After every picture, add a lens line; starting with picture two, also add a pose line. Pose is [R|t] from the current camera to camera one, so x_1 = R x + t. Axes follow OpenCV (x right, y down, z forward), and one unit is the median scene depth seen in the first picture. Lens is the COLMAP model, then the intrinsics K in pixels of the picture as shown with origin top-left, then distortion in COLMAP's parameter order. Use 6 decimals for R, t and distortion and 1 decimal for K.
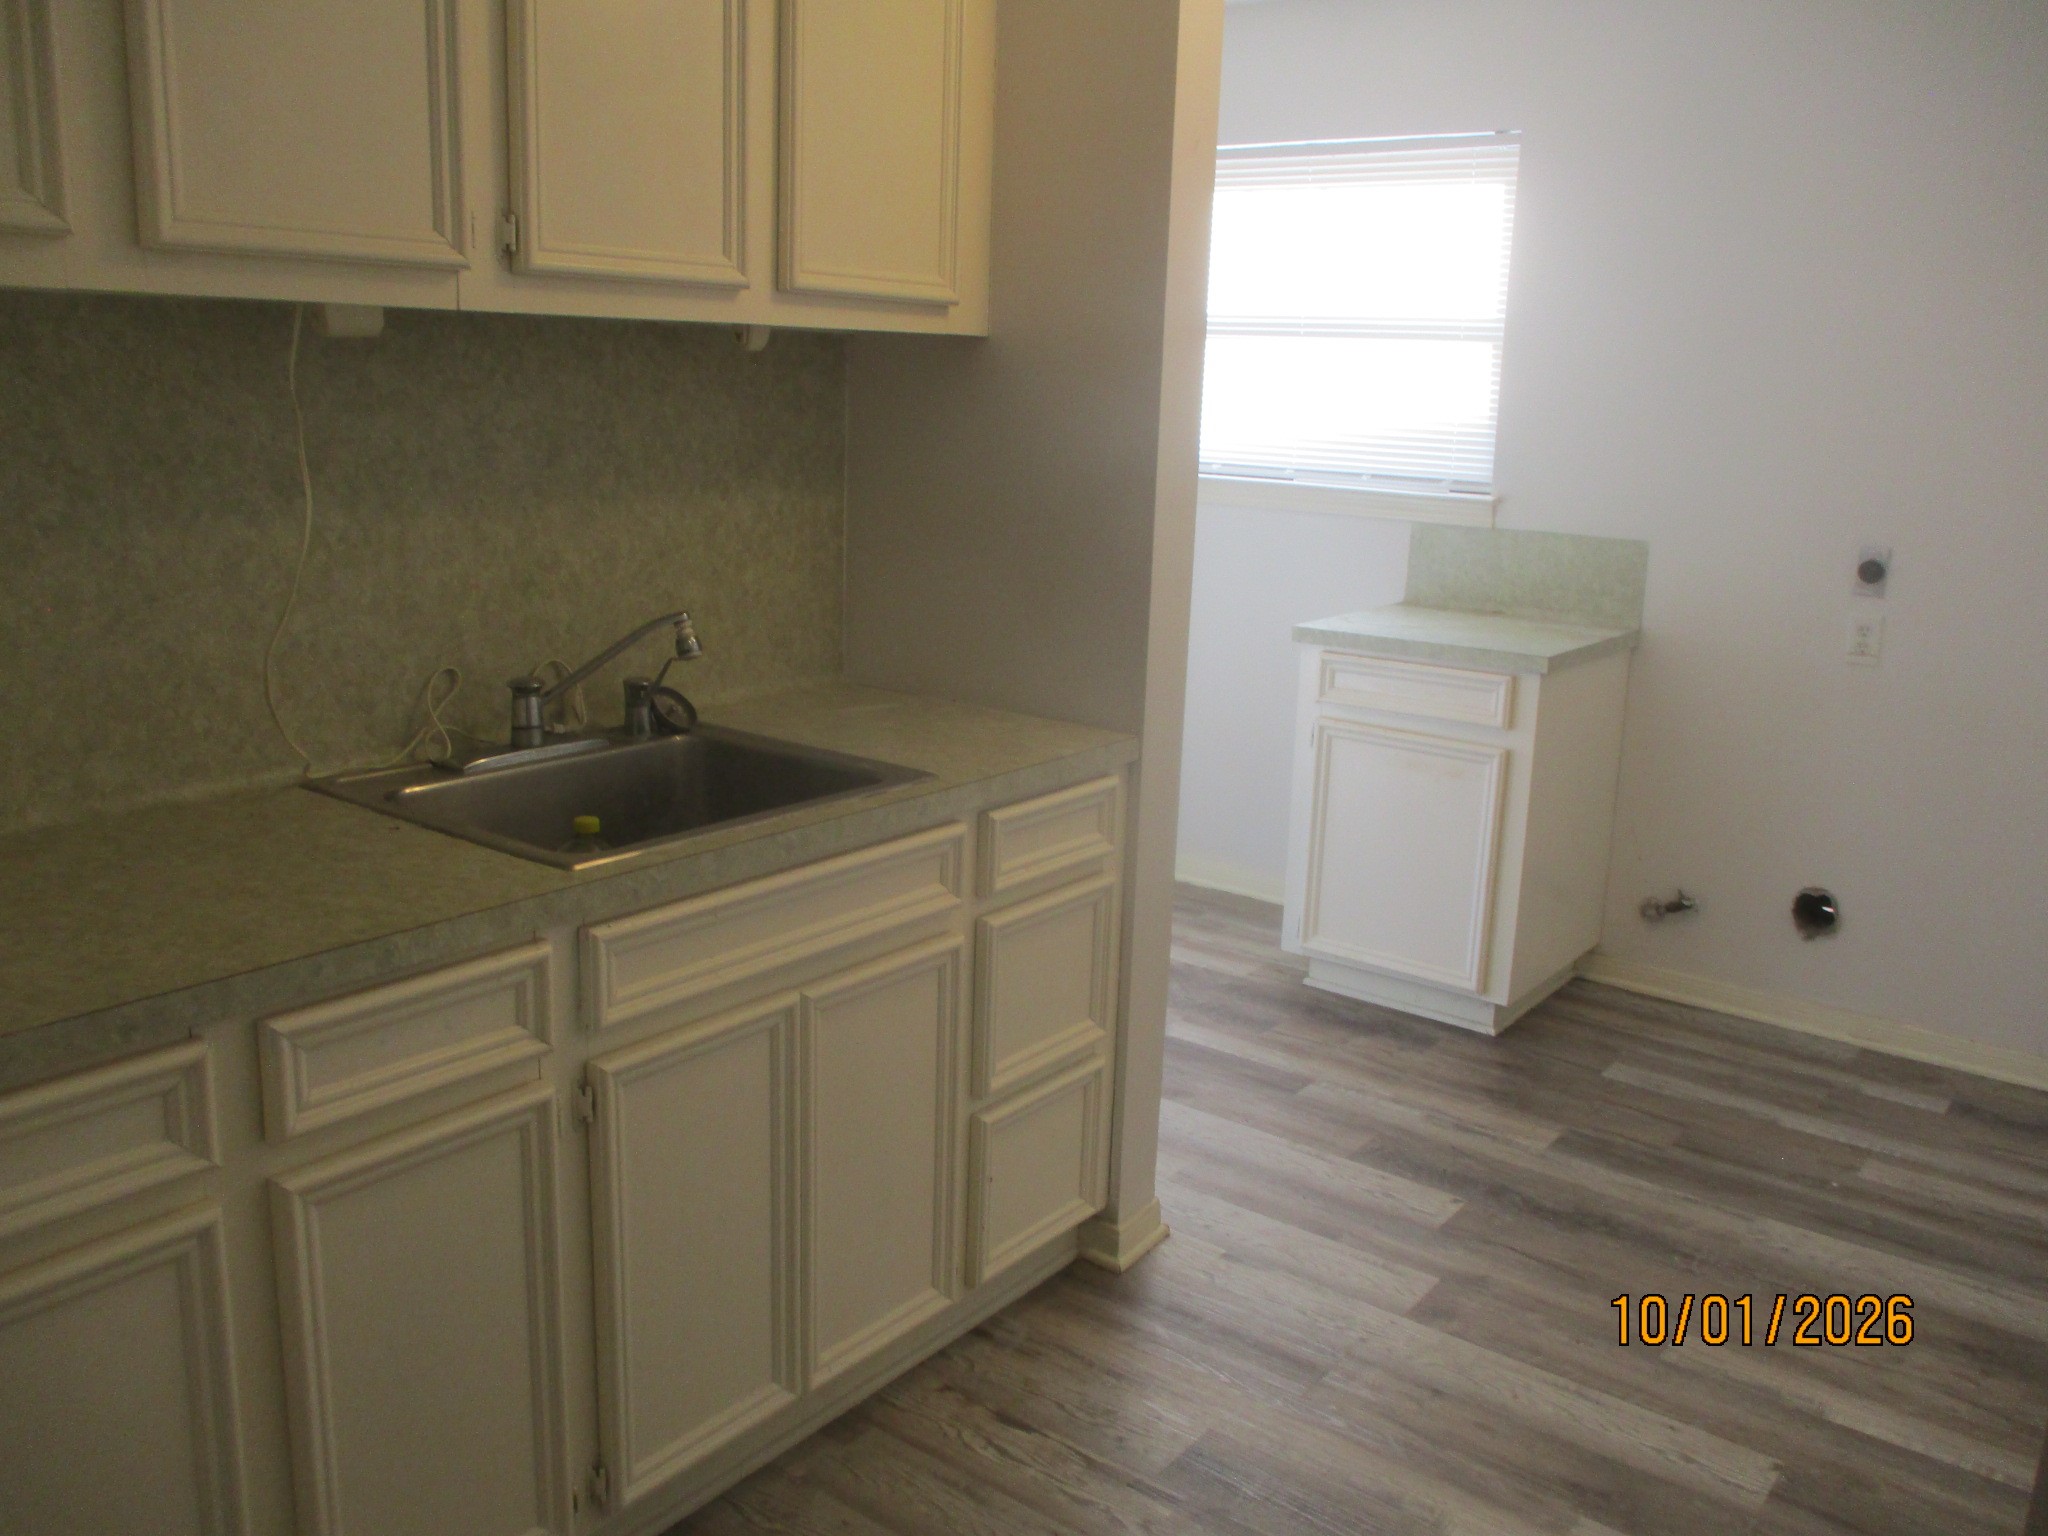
lens RADIAL K [[1701.4, 0, 1034.3], [0, 1701.4, 777.3], [0, 0, 1]] dist [-0.038968, 0.023491]
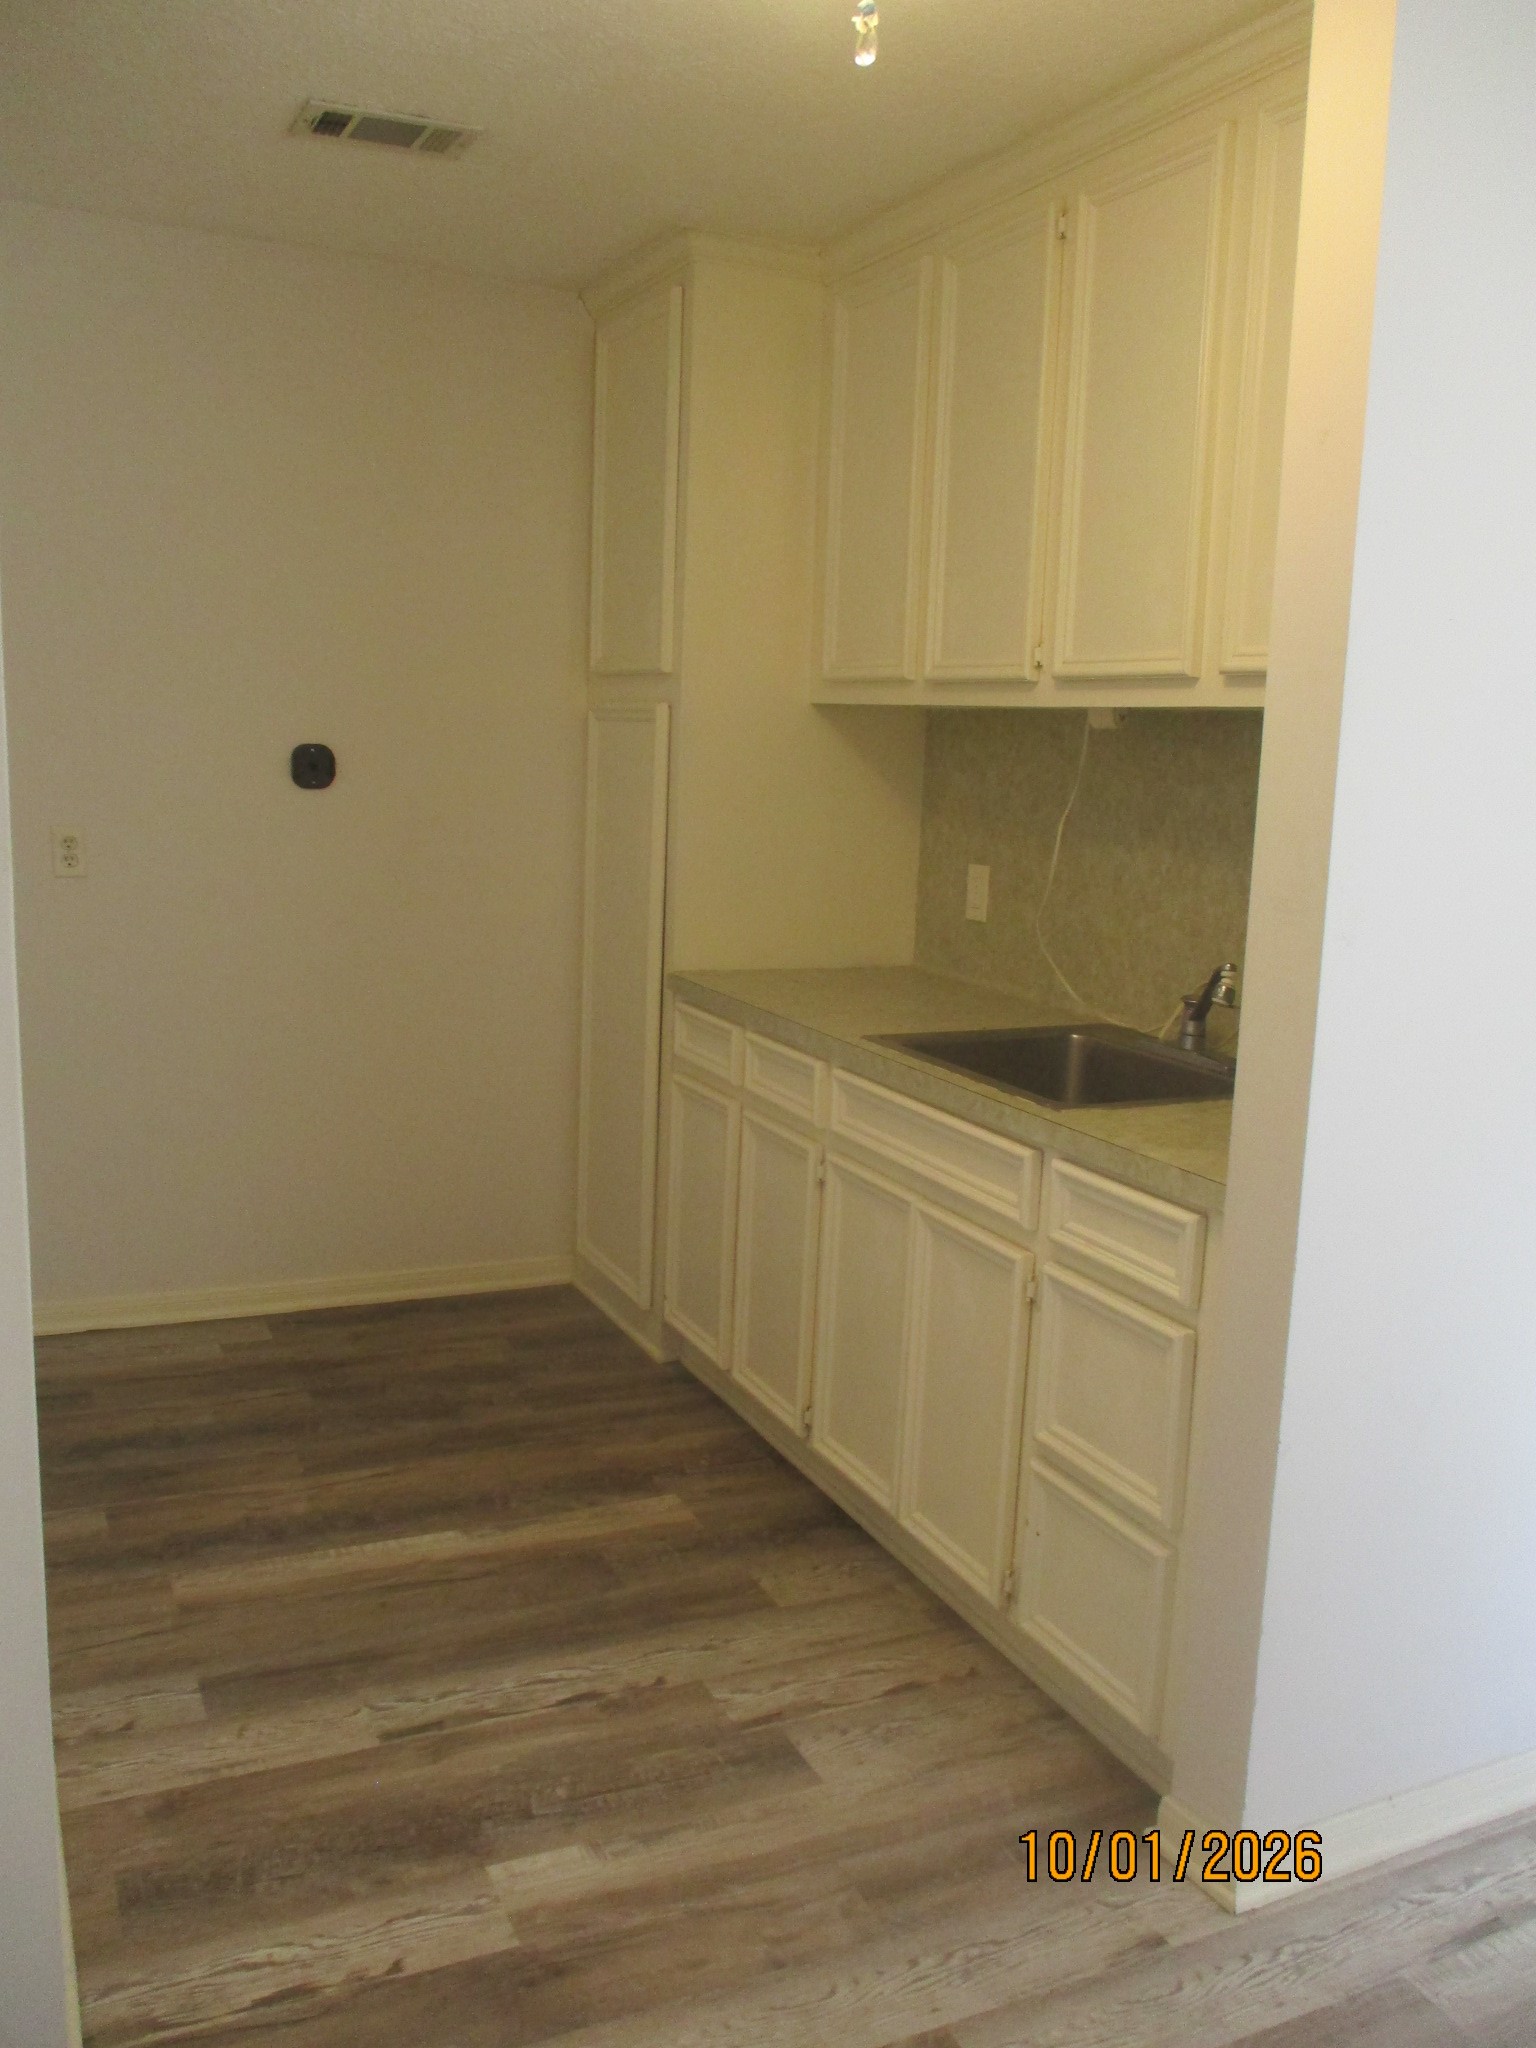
lens RADIAL K [[1701.4, 0, 770.5], [0, 1701.4, 1019.0], [0, 0, 1]] dist [-0.038968, 0.023491]
pose [[-0.454003, 0.100114, -0.885358, 0.981213], [-0.261848, 0.934798, 0.239978, -0.267375], [0.851655, 0.340780, -0.398187, 1.264084]]
